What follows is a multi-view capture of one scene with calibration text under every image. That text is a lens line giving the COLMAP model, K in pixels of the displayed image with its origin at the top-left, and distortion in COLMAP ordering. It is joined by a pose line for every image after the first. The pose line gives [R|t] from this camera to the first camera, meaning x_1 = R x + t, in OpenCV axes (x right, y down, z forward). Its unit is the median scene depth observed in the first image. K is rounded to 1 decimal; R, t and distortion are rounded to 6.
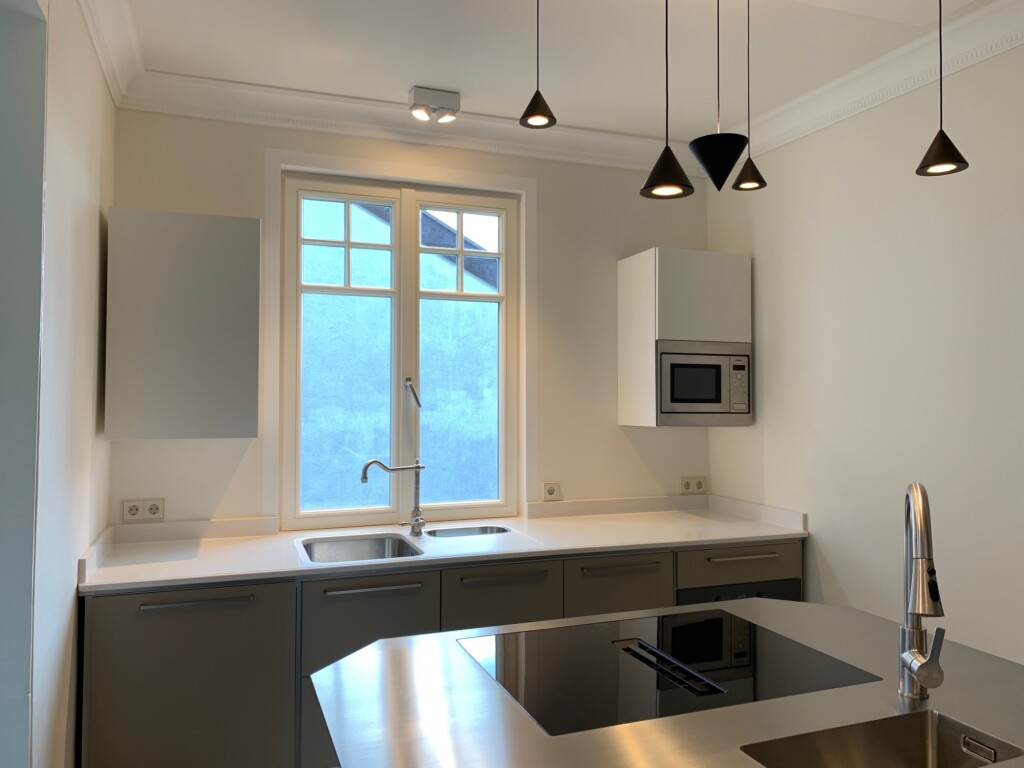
lens RADIAL K [[782.1, 0, 529.4], [0, 782.1, 388.1], [0, 0, 1]] dist [0.027589, -0.027939]
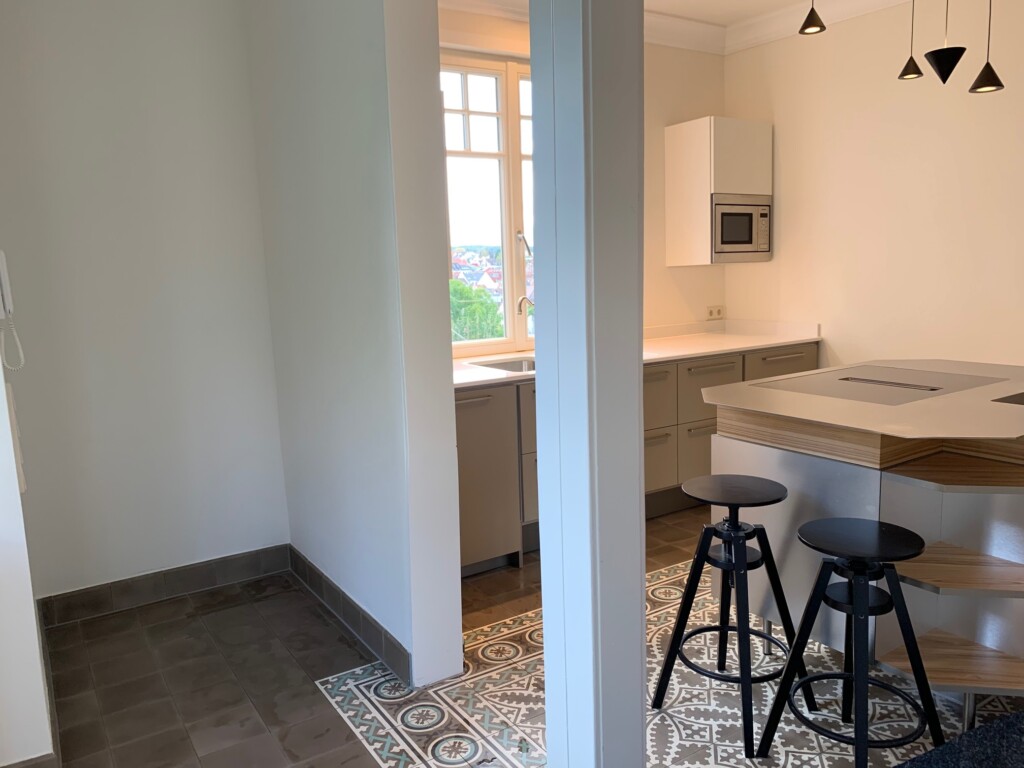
lens RADIAL K [[782.1, 0, 527.3], [0, 782.1, 390.8], [0, 0, 1]] dist [0.027589, -0.027939]
pose [[0.974125, -0.069595, 0.215027, -0.415750], [0.033428, 0.985311, 0.167464, 0.029458], [-0.223523, -0.155943, 0.962143, -0.192369]]
